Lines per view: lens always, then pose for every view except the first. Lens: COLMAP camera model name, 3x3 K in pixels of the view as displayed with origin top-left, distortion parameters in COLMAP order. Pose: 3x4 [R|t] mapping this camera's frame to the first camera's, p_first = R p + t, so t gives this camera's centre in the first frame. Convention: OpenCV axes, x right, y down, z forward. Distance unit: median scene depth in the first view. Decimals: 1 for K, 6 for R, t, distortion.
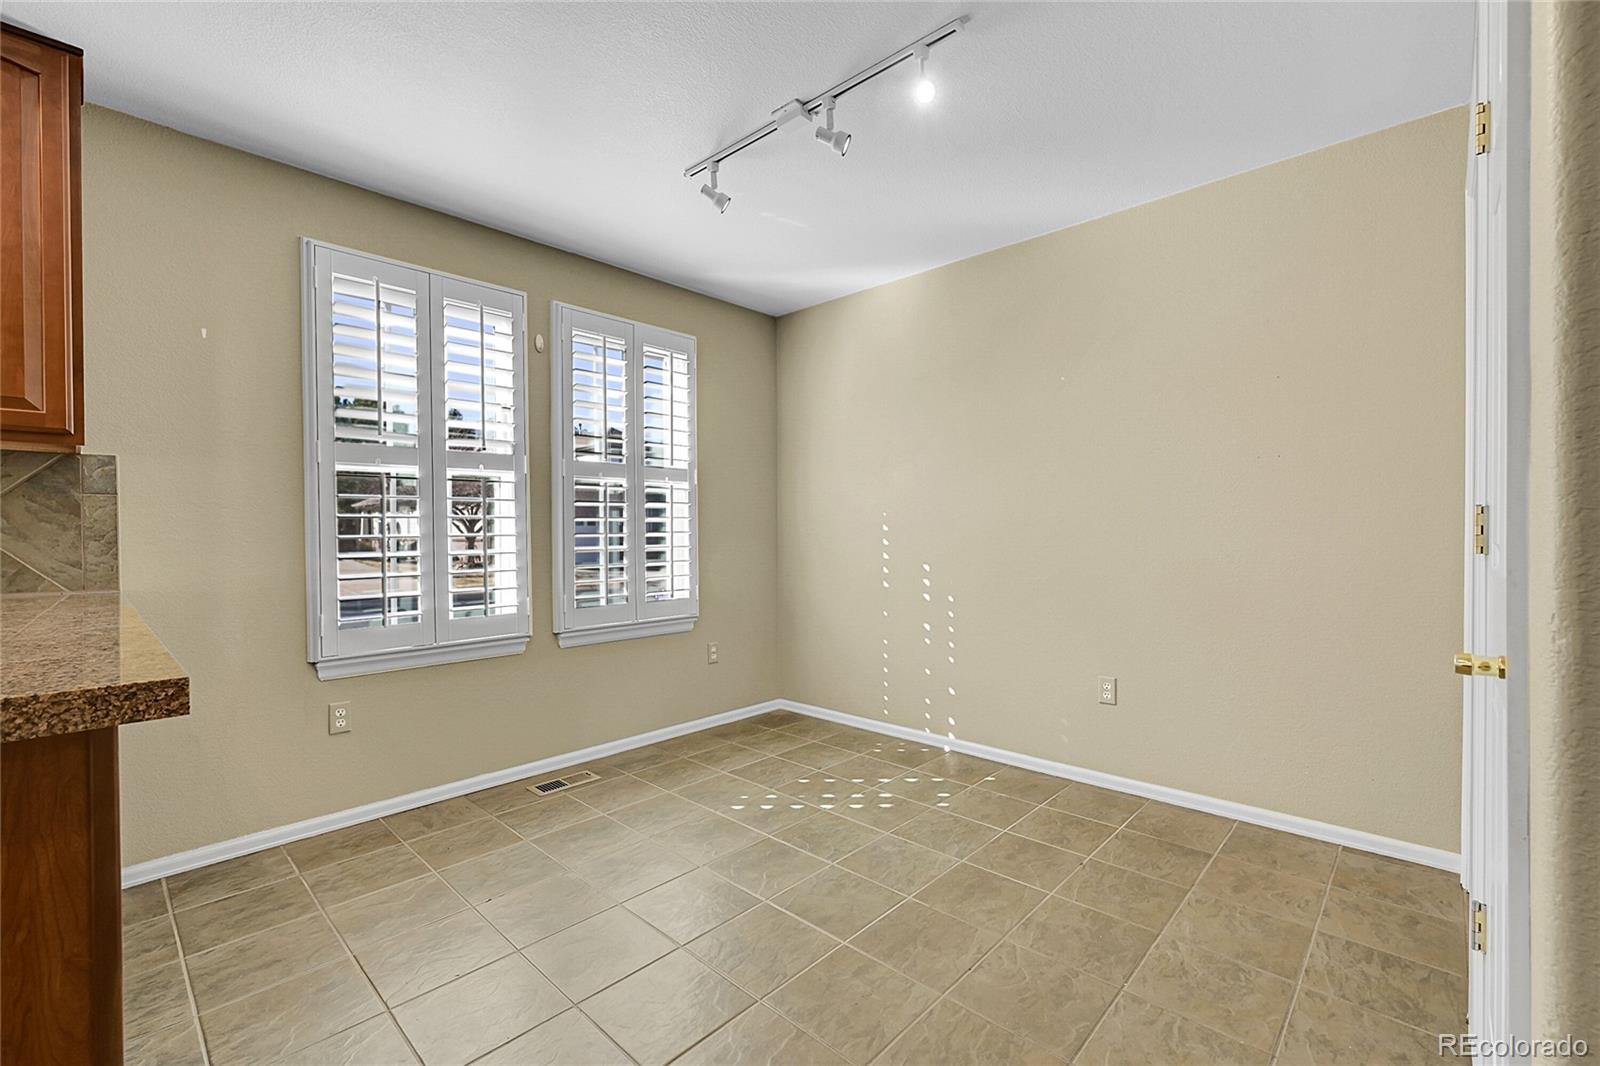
lens RADIAL K [[682.2, 0, 800.8], [0, 682.2, 532.0], [0, 0, 1]] dist [-0.001948, -0.000136]
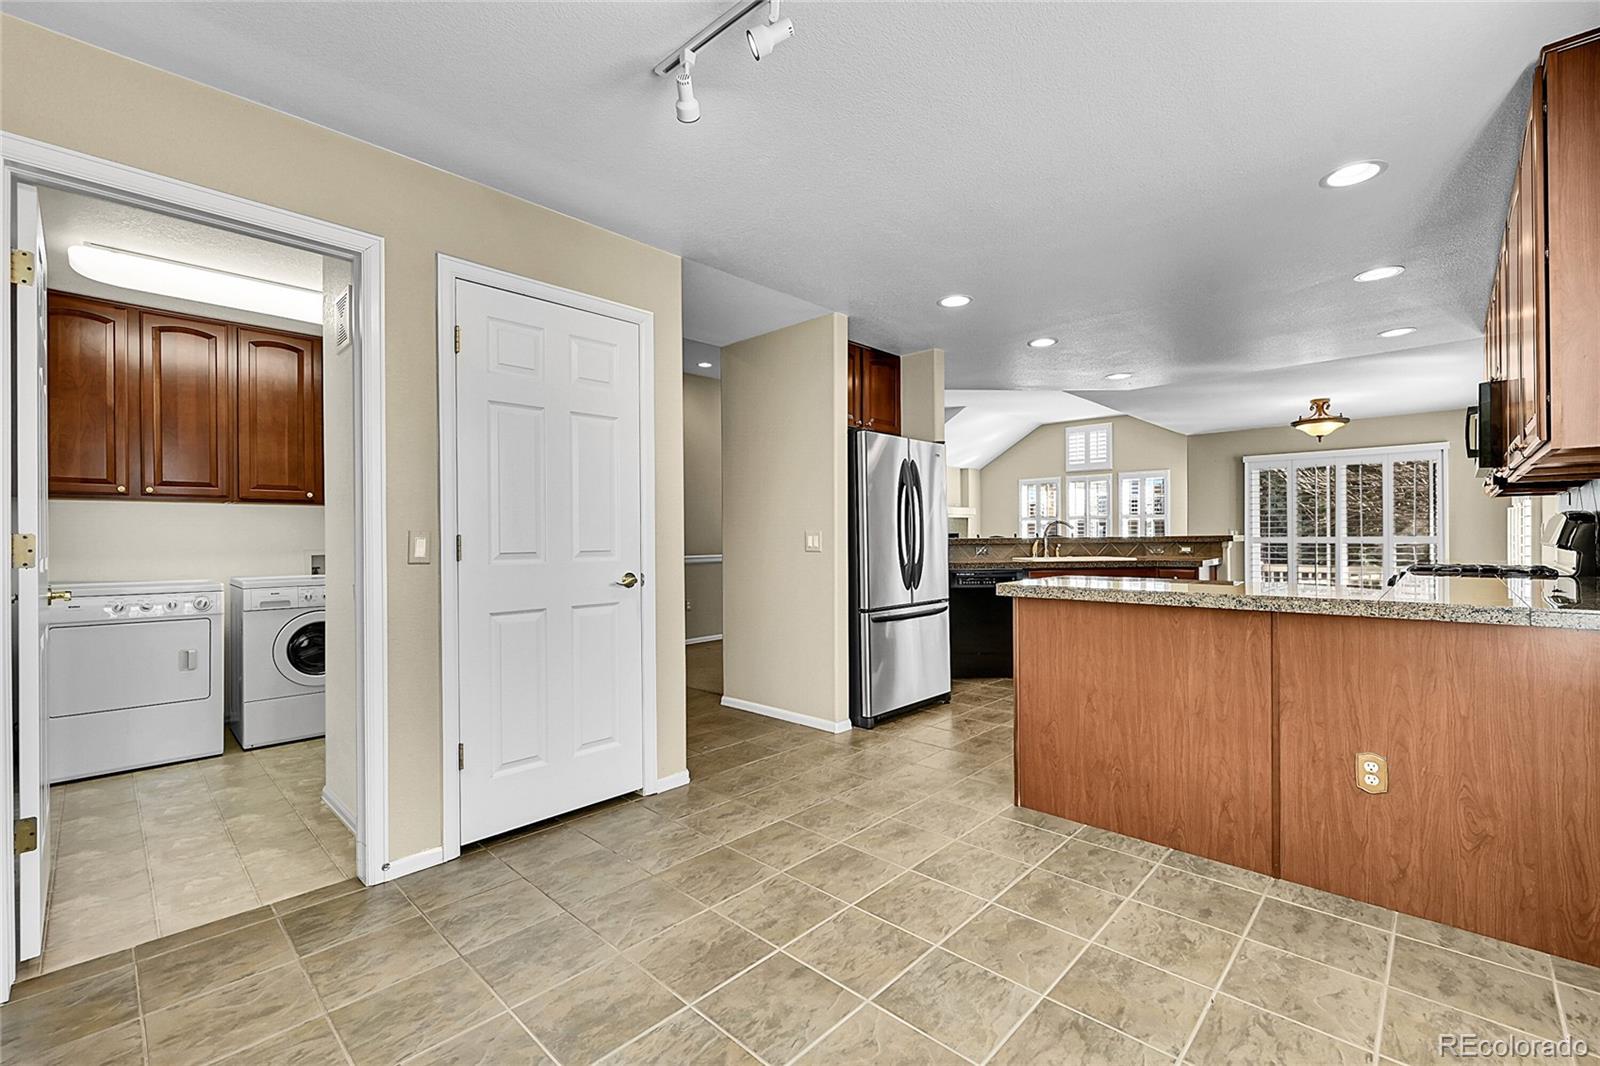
lens RADIAL K [[682.2, 0, 805.2], [0, 682.2, 534.0], [0, 0, 1]] dist [-0.001948, -0.000136]
pose [[-0.999911, 0.013316, -0.000795, 0.017151], [0.013319, 0.999906, -0.003210, -0.015845], [0.000753, -0.003220, -0.999995, 1.876805]]
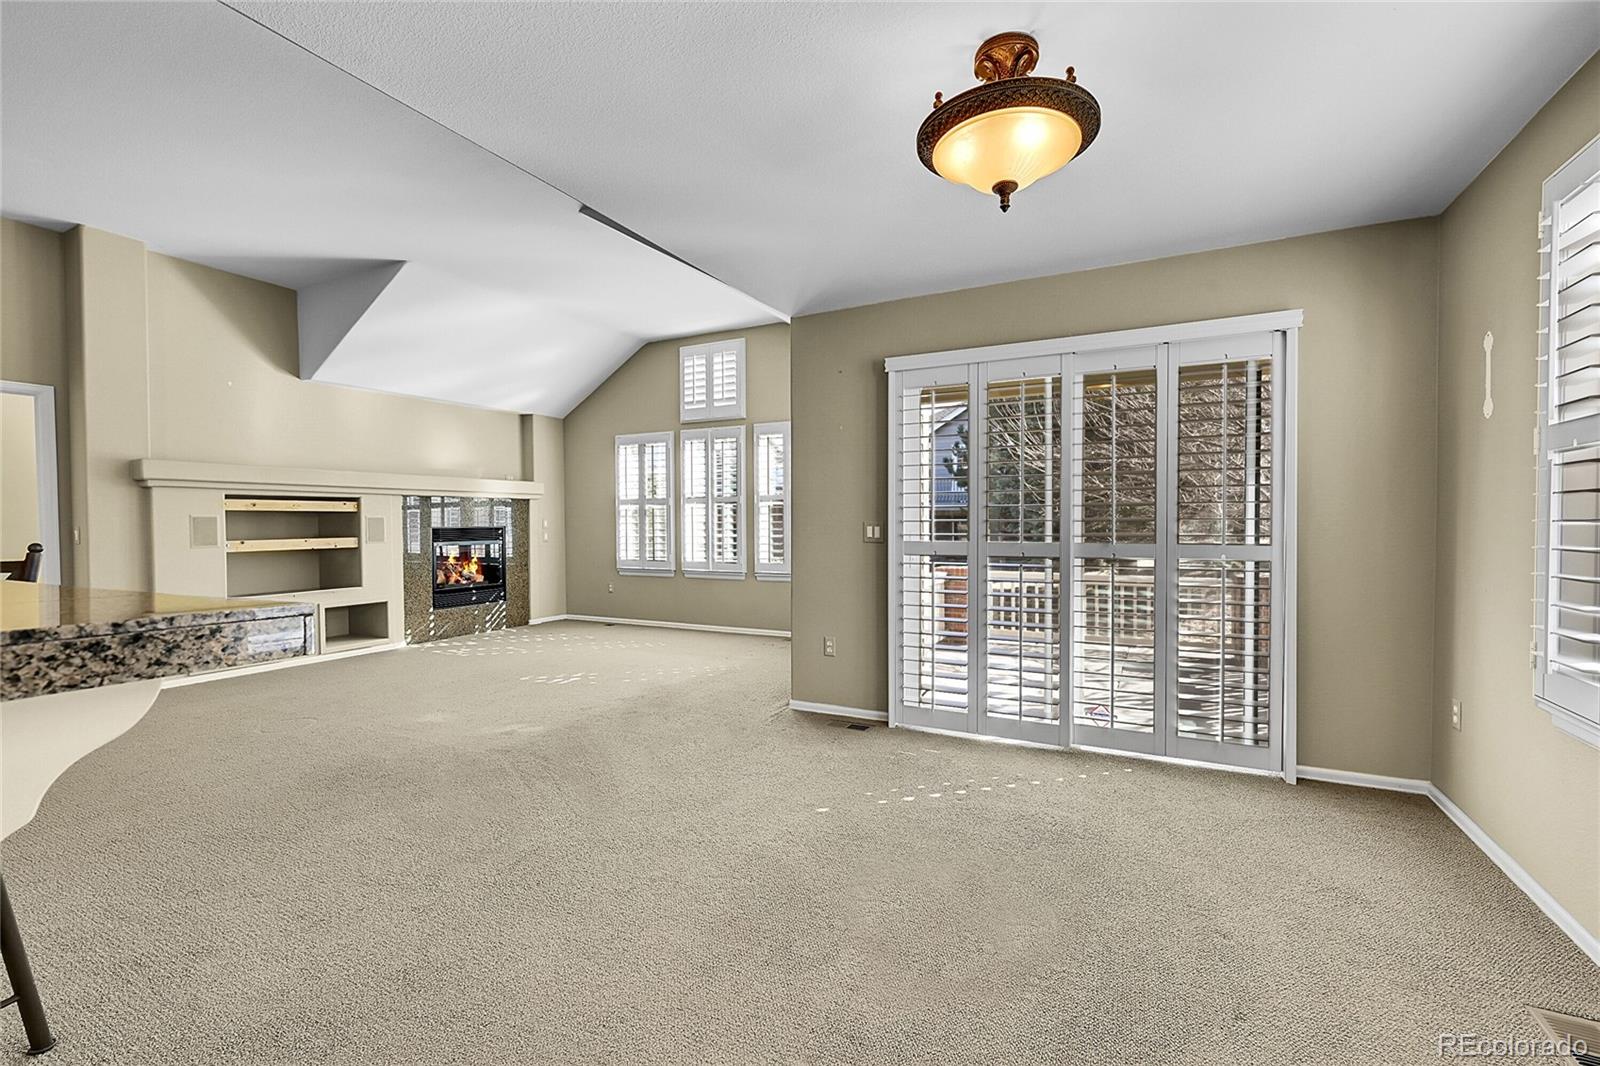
lens RADIAL K [[682.2, 0, 804.5], [0, 682.2, 534.3], [0, 0, 1]] dist [-0.001948, -0.000136]
pose [[-0.957792, 0.016520, -0.286985, -2.020920], [0.011884, 0.999769, 0.017888, -0.026799], [0.287215, 0.013723, -0.957768, -0.702598]]
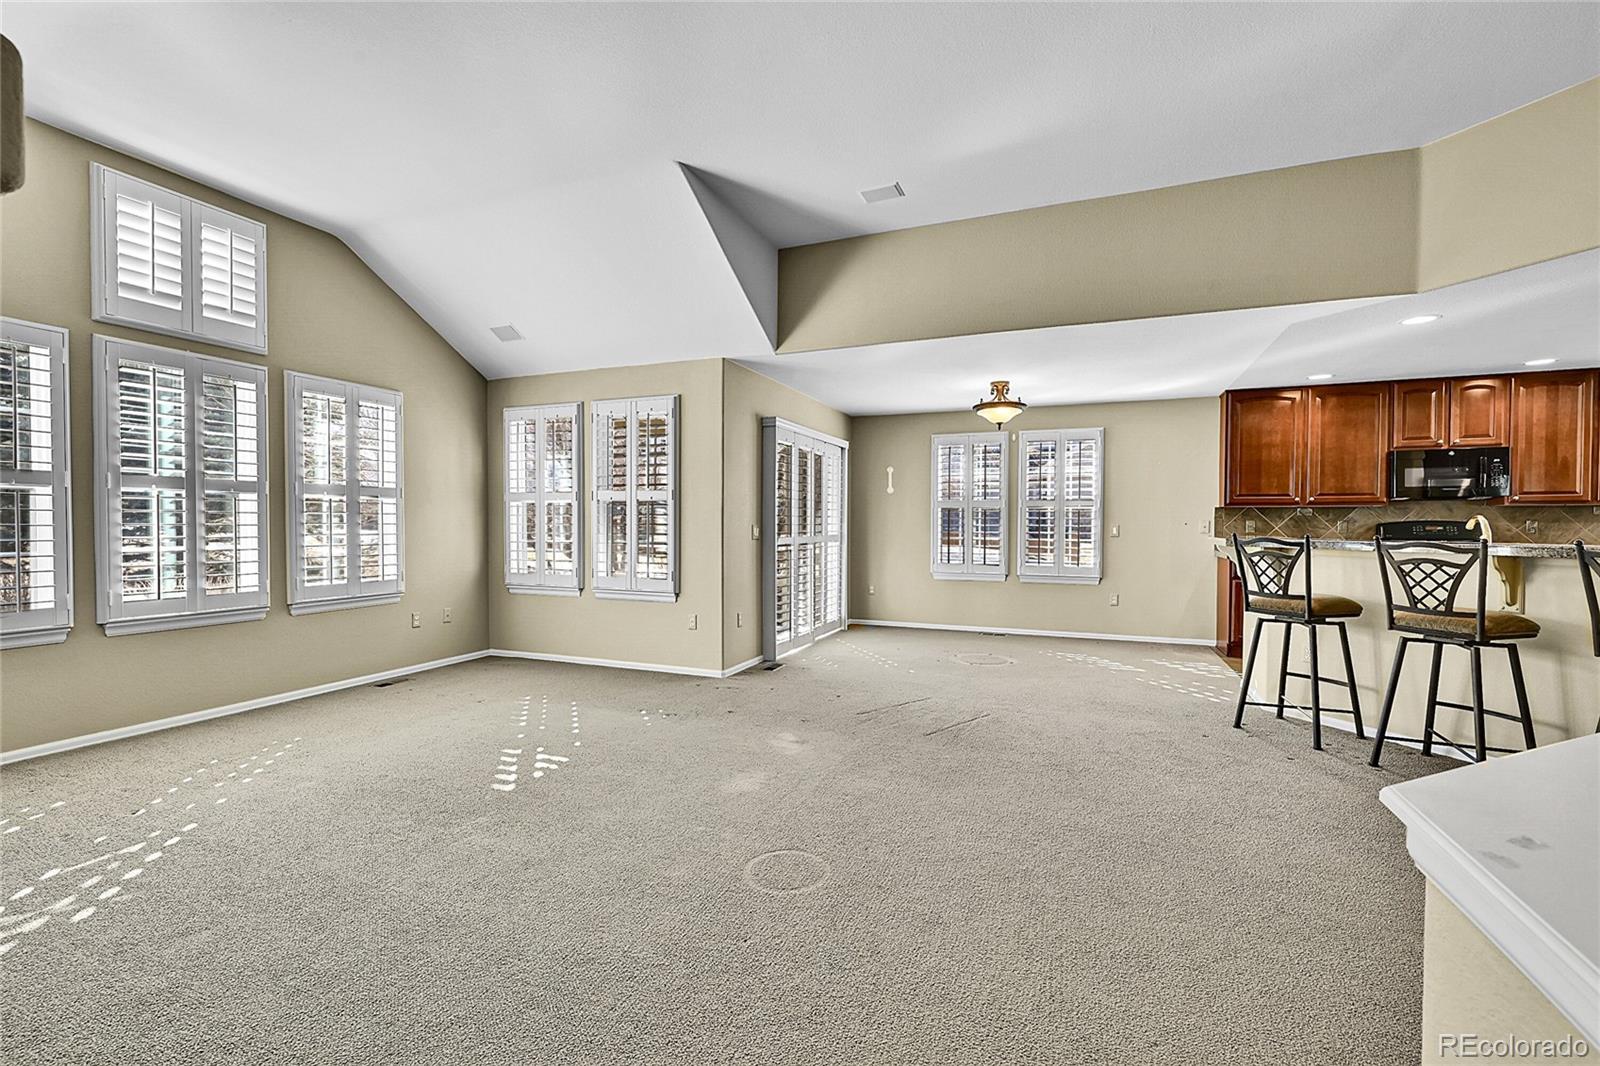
lens RADIAL K [[682.2, 0, 800.8], [0, 682.2, 539.8], [0, 0, 1]] dist [-0.001948, -0.000136]
pose [[0.363589, 0.030265, -0.931068, -0.035097], [-0.002497, 0.999500, 0.031515, -0.054424], [0.931556, -0.009133, 0.363483, -3.464189]]
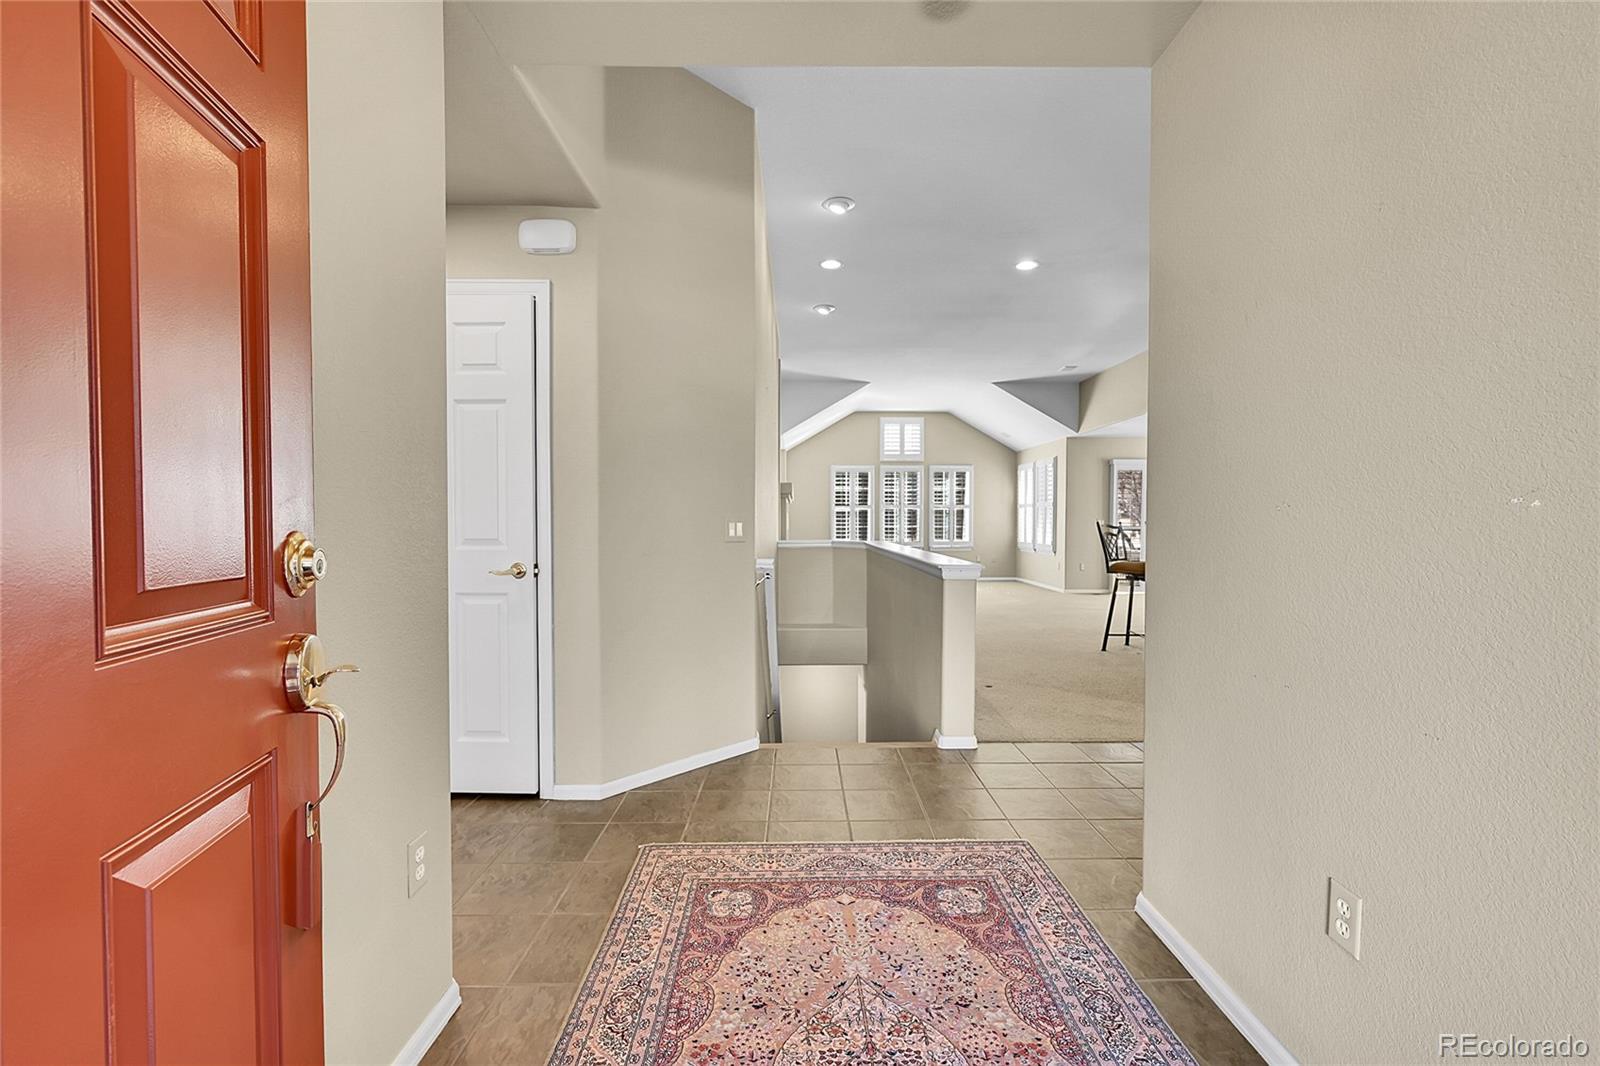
lens RADIAL K [[682.2, 0, 812.3], [0, 682.2, 537.9], [0, 0, 1]] dist [-0.001948, -0.000136]
pose [[-0.708031, 0.025414, -0.705724, 2.646477], [0.007309, 0.999562, 0.028662, -0.044498], [0.706144, 0.015136, -0.707907, -0.372371]]
